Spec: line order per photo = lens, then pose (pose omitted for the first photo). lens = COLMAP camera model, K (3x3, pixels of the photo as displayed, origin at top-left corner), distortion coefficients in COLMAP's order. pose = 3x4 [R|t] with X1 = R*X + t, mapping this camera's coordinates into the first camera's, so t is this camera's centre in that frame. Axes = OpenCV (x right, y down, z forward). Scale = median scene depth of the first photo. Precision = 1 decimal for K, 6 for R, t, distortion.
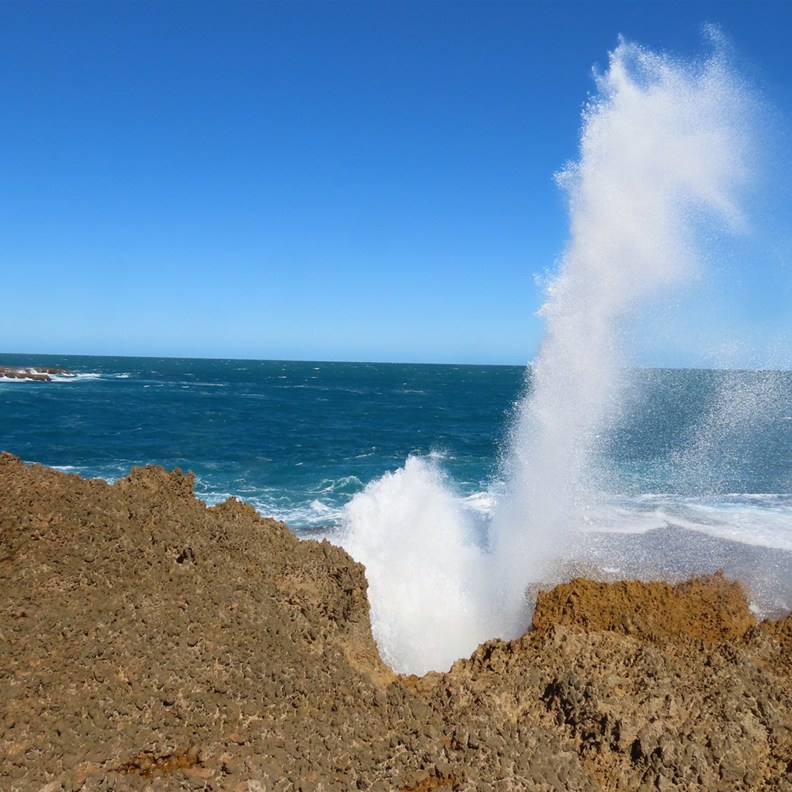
lens RADIAL K [[1498.4, 0, 398.5], [0, 1498.4, 396.2], [0, 0, 1]] dist [0.026647, 0.000000]
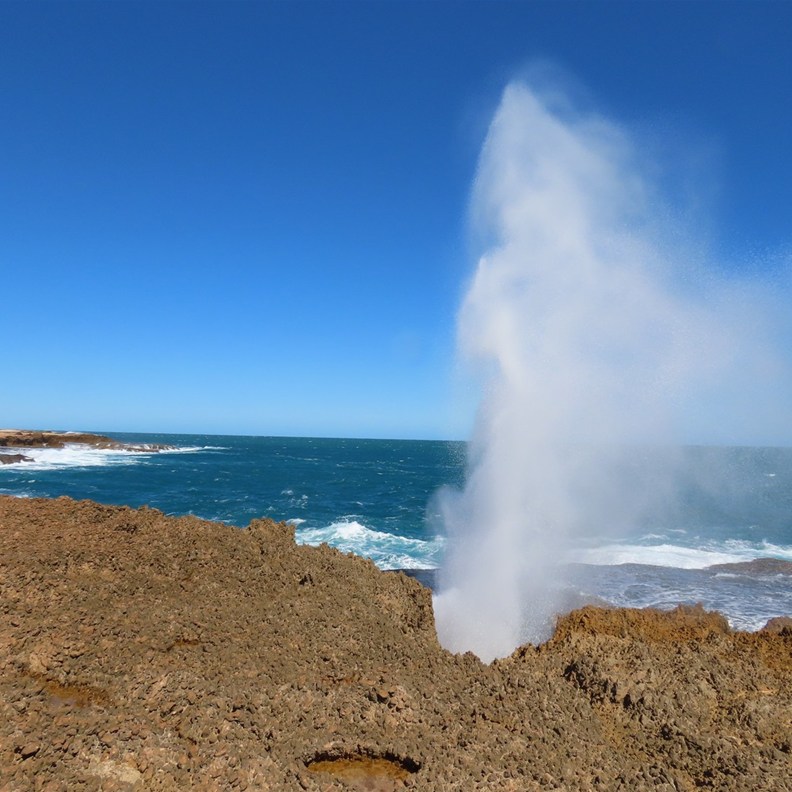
lens RADIAL K [[1399.2, 0, 390.9], [0, 1399.2, 397.1], [0, 0, 1]] dist [0.210629, 0.000000]
pose [[0.999780, 0.002783, -0.020812, -0.045431], [-0.003840, 0.998695, -0.050935, 0.003348], [0.020644, 0.051004, 0.998485, -0.402326]]
